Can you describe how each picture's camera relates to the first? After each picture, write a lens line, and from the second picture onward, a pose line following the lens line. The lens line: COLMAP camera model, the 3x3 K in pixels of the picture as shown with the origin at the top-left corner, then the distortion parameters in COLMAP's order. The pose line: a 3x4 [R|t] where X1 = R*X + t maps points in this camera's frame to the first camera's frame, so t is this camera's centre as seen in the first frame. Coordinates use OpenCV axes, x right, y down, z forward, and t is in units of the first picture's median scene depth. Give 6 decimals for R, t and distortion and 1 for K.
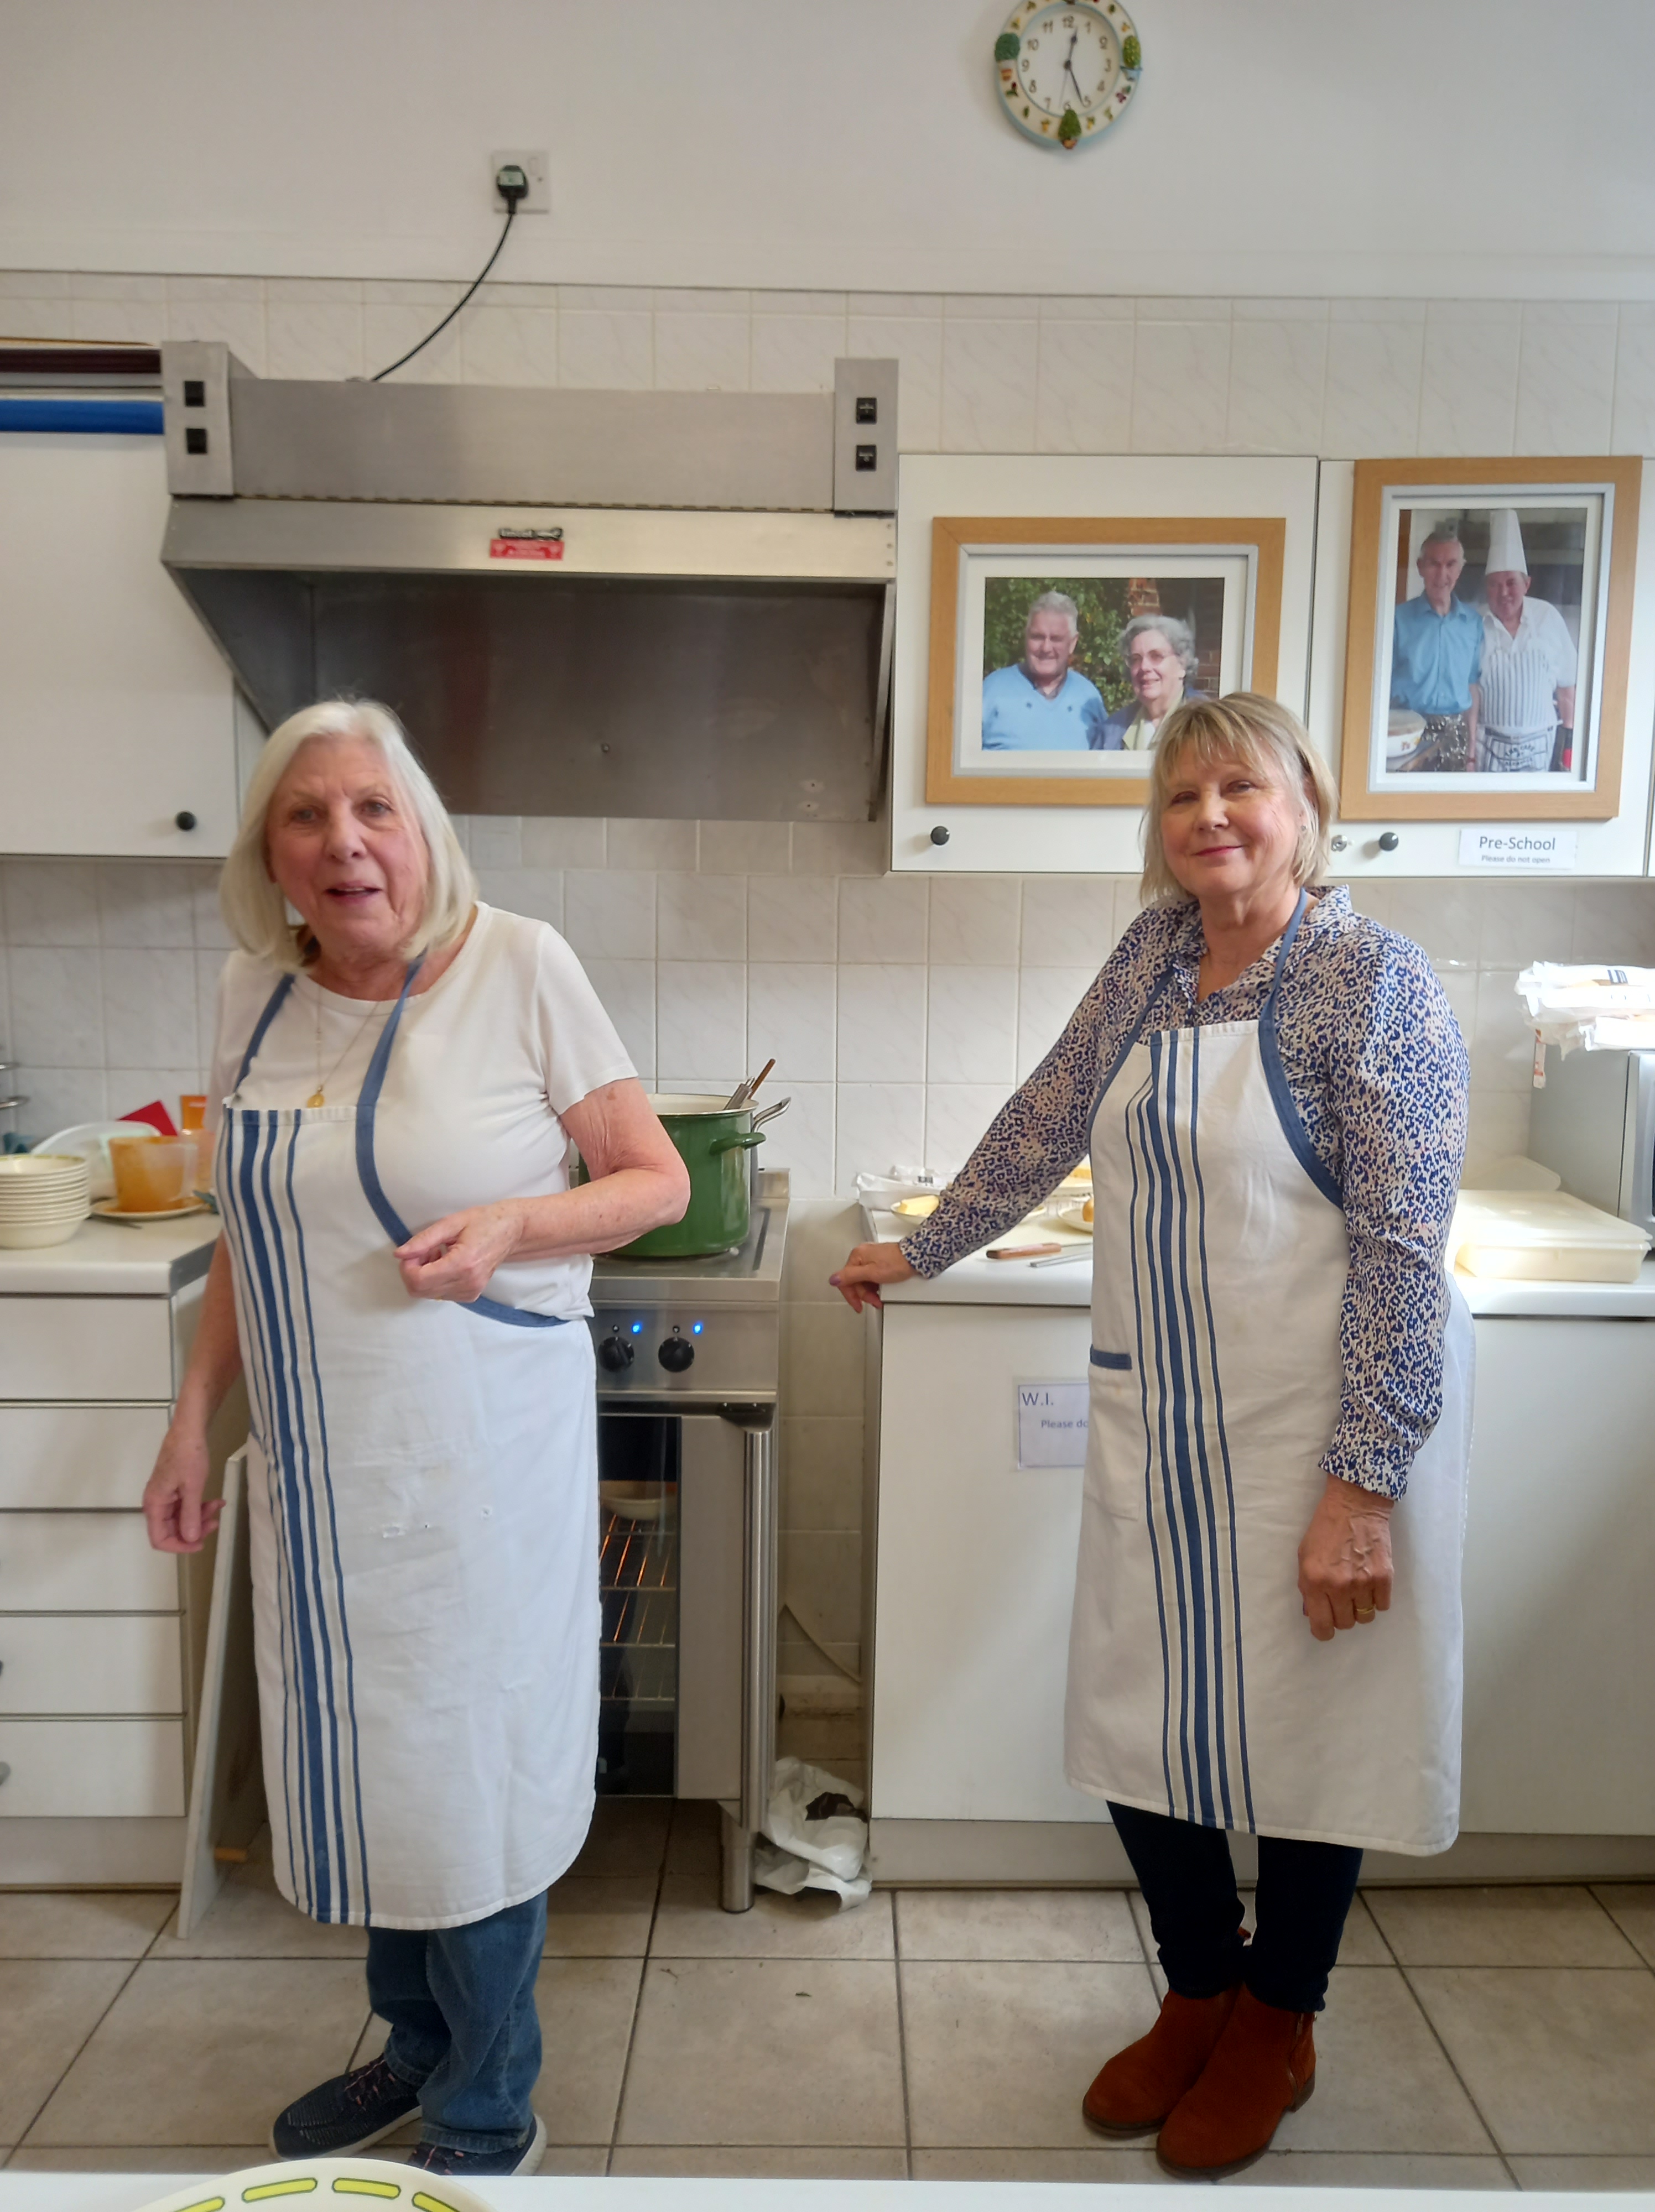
lens RADIAL K [[1653.4, 0, 833.1], [0, 1653.4, 1126.9], [0, 0, 1]] dist [0.067281, -0.051630]
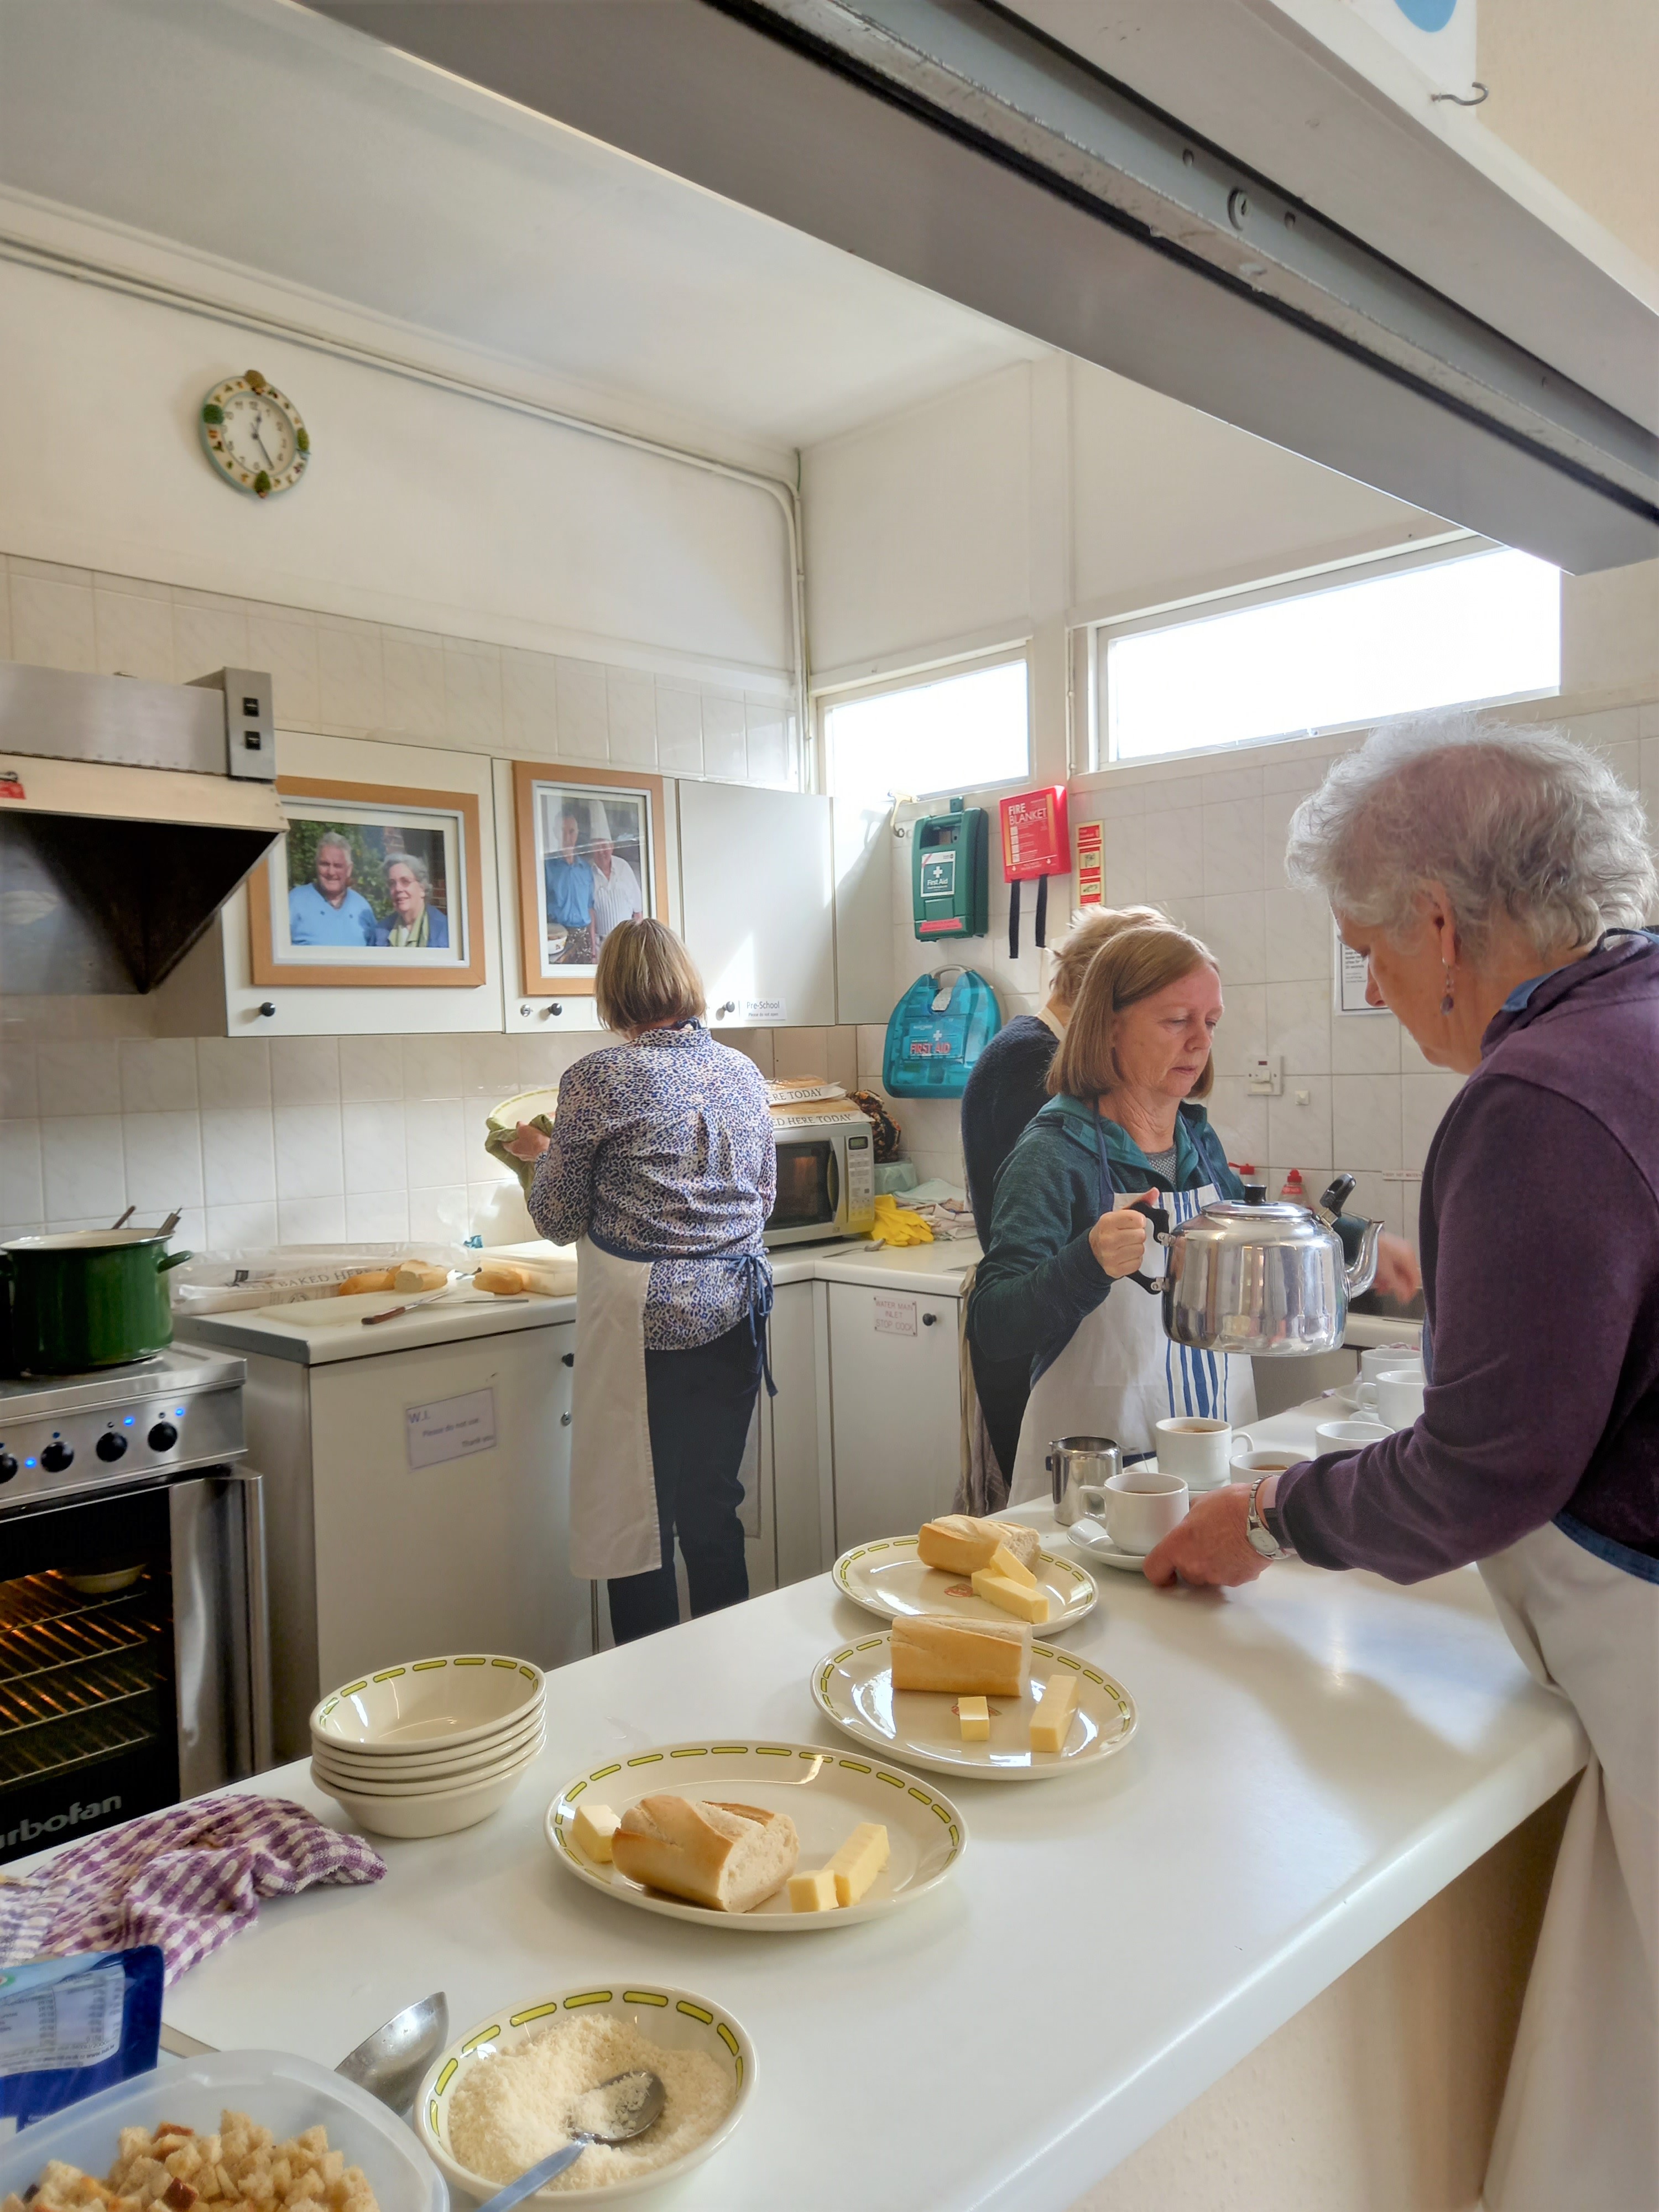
lens RADIAL K [[1653.2, 0, 830.3], [0, 1653.2, 1126.1], [0, 0, 1]] dist [0.067281, -0.051630]
pose [[0.708414, -0.071058, 0.702211, -0.552615], [0.117145, 0.992957, -0.017701, -0.010413], [-0.696007, 0.094800, 0.711749, -0.230818]]
